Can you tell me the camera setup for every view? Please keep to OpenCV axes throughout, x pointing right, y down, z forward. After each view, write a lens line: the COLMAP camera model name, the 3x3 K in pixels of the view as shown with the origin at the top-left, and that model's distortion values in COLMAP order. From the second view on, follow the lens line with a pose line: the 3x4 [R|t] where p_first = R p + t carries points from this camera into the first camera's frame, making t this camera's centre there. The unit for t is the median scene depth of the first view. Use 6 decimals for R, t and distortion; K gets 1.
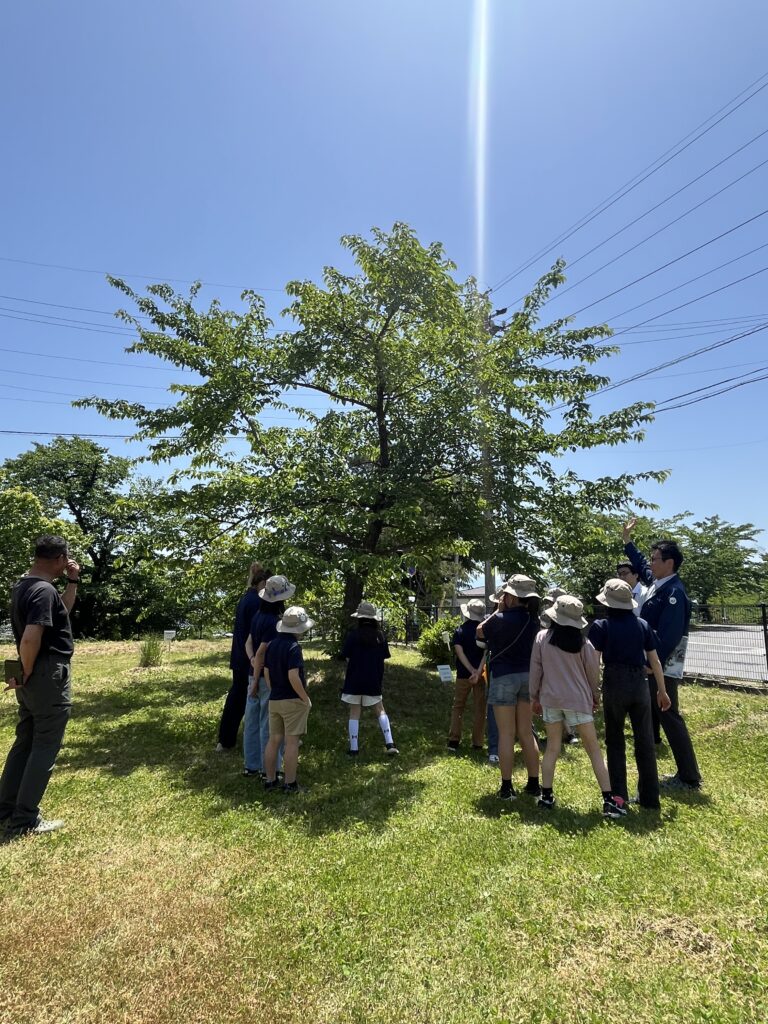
lens RADIAL K [[609.5, 0, 377.9], [0, 609.5, 513.9], [0, 0, 1]] dist [-0.028888, 0.001102]
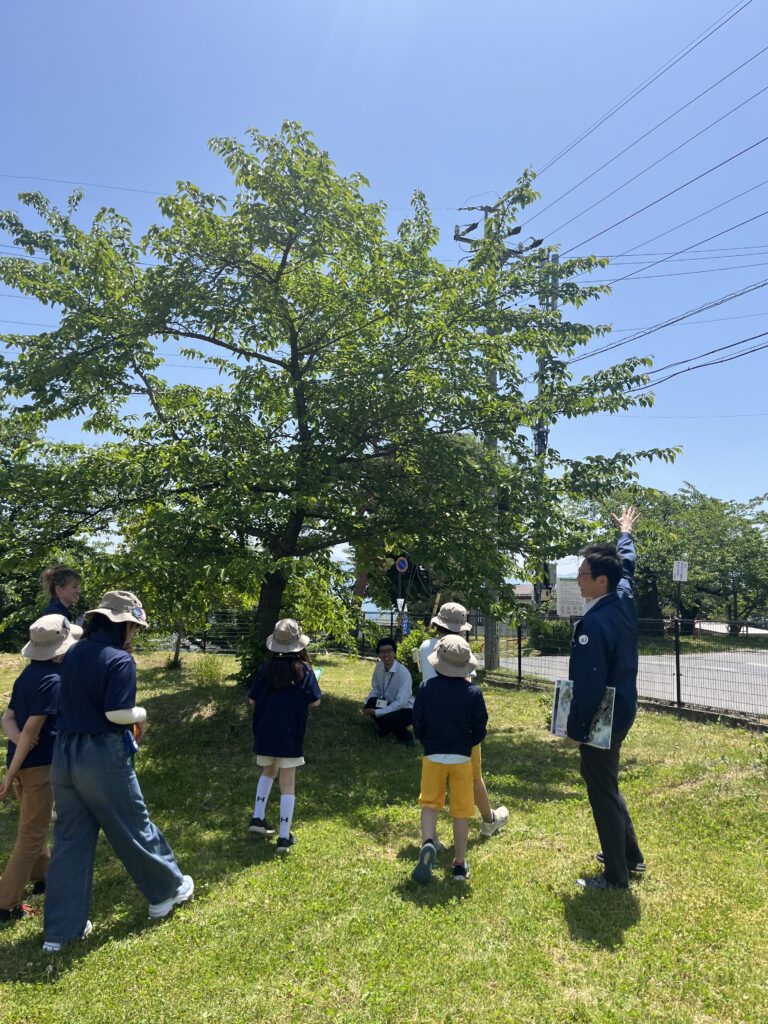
lens RADIAL K [[783.9, 0, 383.3], [0, 783.9, 512.4], [0, 0, 1]] dist [0.047761, -0.059743]
pose [[0.999944, 0.009021, 0.005506, 0.099890], [-0.009165, 0.999601, 0.026701, -0.012514], [-0.005263, -0.026750, 0.999628, -0.003383]]
